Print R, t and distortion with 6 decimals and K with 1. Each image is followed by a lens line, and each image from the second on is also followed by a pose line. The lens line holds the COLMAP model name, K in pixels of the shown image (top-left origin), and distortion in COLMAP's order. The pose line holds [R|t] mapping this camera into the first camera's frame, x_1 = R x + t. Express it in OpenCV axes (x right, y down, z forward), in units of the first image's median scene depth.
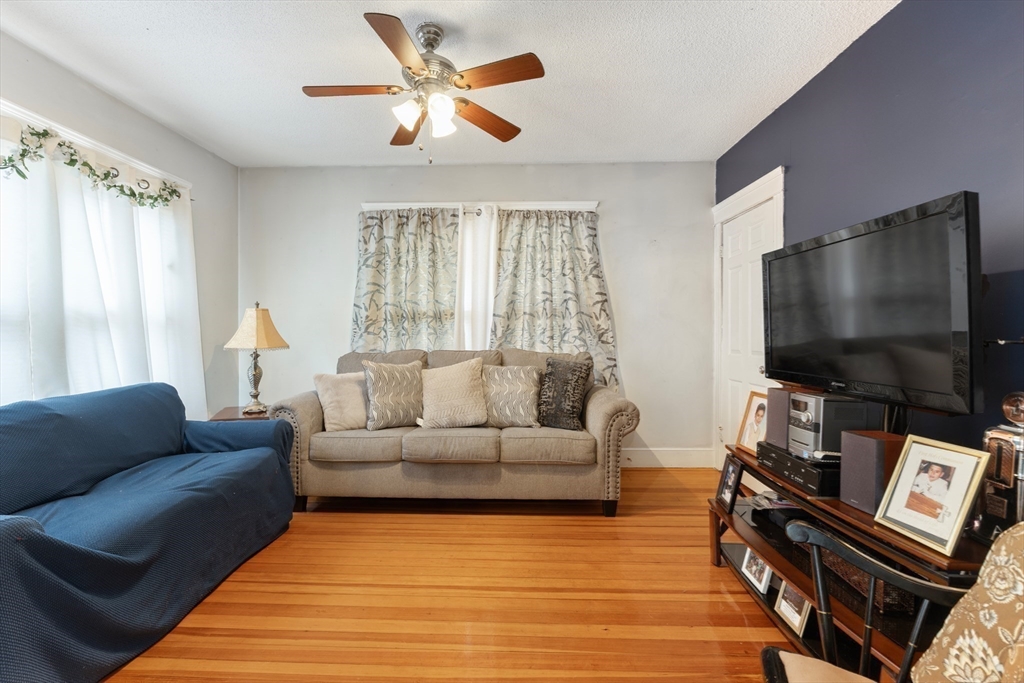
lens RADIAL K [[479.3, 0, 504.3], [0, 479.3, 339.3], [0, 0, 1]] dist [-0.023030, -0.000298]
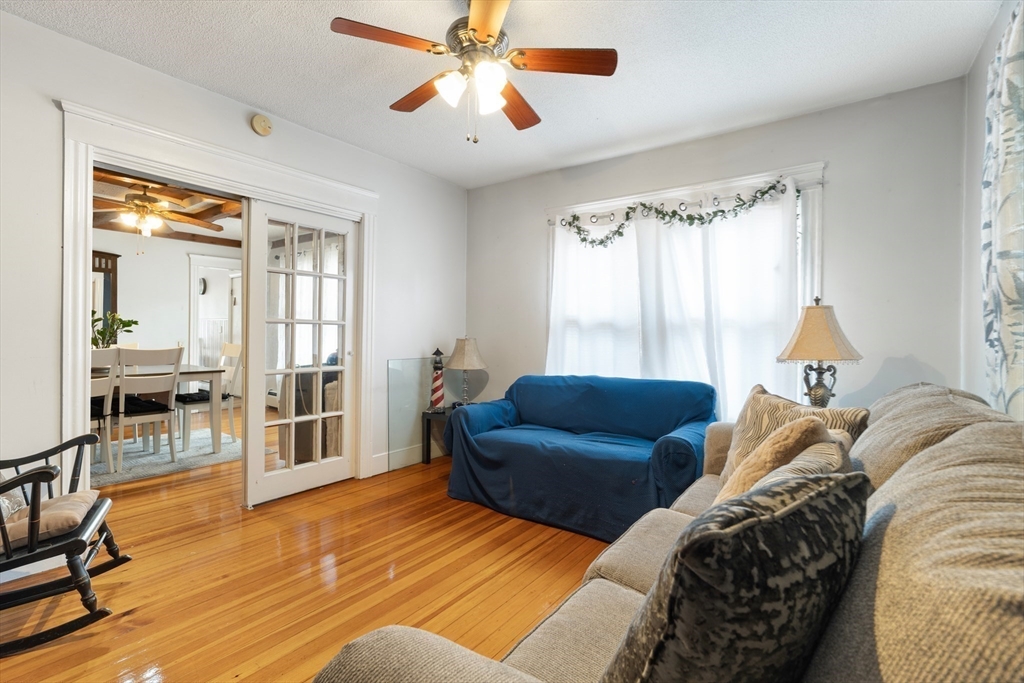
lens RADIAL K [[467.1, 0, 514.5], [0, 467.1, 338.9], [0, 0, 1]] dist [-0.023787, 0.000196]
pose [[-0.570364, 0.004925, -0.821377, 0.541237], [-0.009106, 0.999883, 0.012318, -0.027603], [0.821342, 0.014506, -0.570252, 1.655120]]
